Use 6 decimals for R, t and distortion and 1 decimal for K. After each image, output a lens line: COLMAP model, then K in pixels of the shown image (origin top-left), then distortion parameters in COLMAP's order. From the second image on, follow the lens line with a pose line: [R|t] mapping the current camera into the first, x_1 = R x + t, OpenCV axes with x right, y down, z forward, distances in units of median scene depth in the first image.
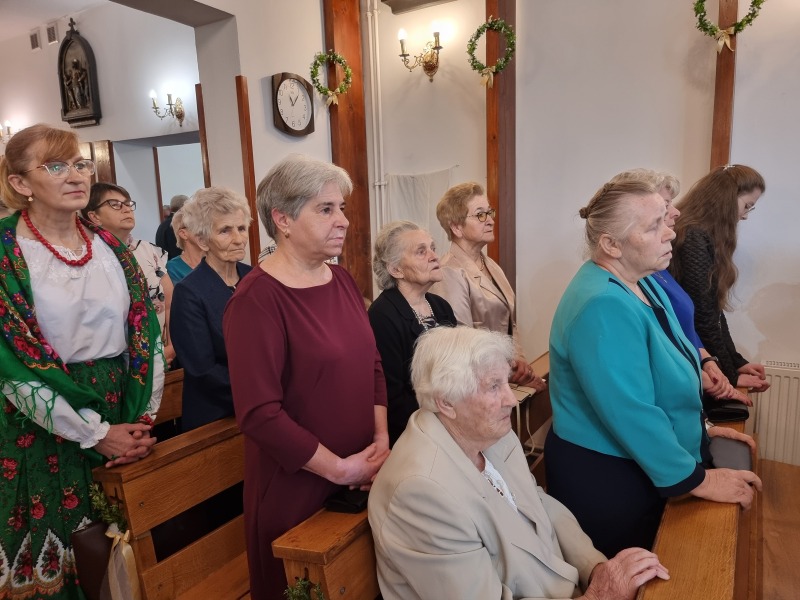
lens RADIAL K [[552.5, 0, 400.3], [0, 552.5, 303.4], [0, 0, 1]] dist [0.094748, -0.082396]
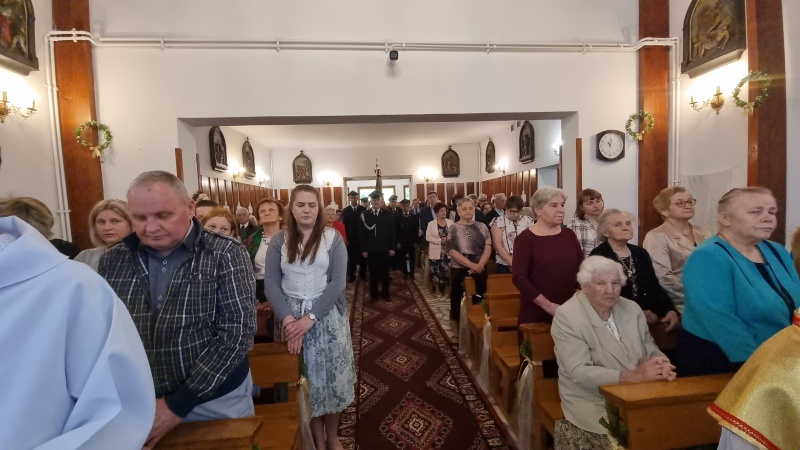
lens RADIAL K [[327.0, 0, 400.7], [0, 327.0, 234.8], [0, 0, 1]] dist [-0.002041, -0.000433]
pose [[0.602765, 0.058547, -0.795768, 0.268273], [-0.097861, 0.995200, -0.000906, 0.015497], [0.791895, 0.078421, 0.605601, -0.199959]]
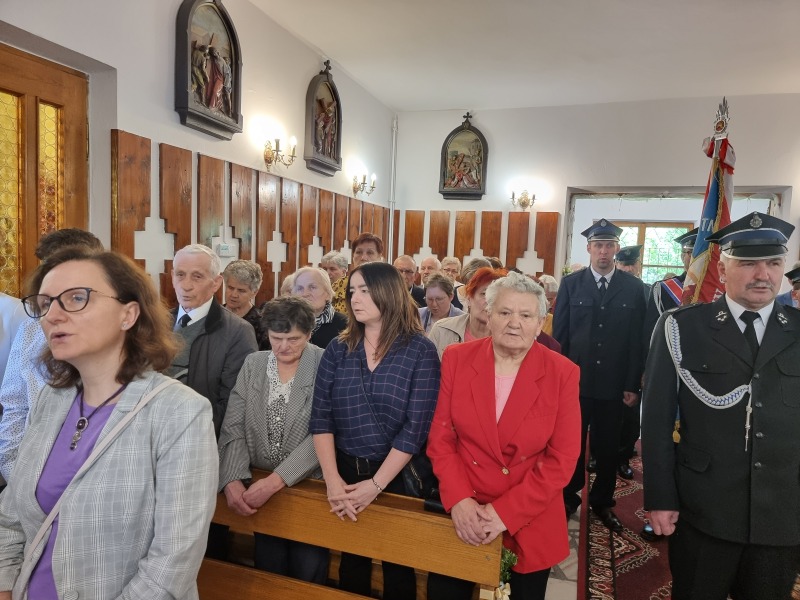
lens RADIAL K [[549.0, 0, 404.3], [0, 549.0, 305.7], [0, 0, 1]] dist [0.042987, -0.000969]
pose [[0.227869, 0.111719, -0.967261, -0.672483], [-0.209696, 0.975716, 0.063295, -0.065922], [0.950843, 0.188408, 0.245763, 0.217540]]
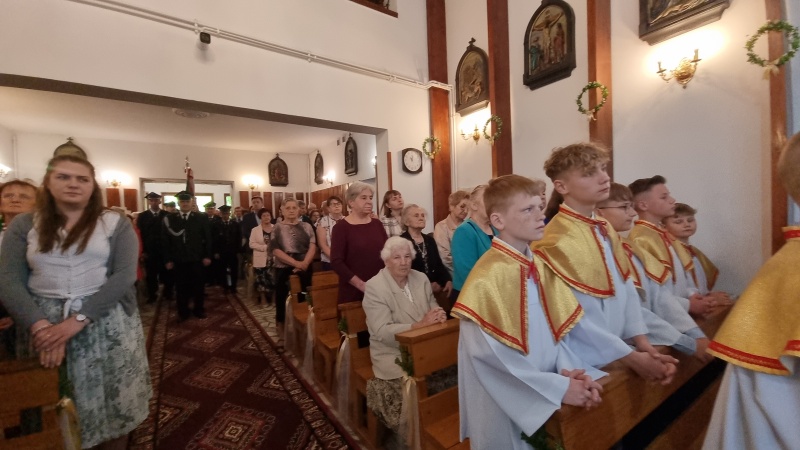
lens RADIAL K [[327.0, 0, 400.7], [0, 327.0, 234.8], [0, 0, 1]] dist [-0.002041, -0.000433]
pose [[0.910981, 0.012800, -0.412250, 0.314688], [-0.054679, 0.994444, -0.089953, 0.070922], [0.408808, 0.104487, 0.906619, -0.205981]]
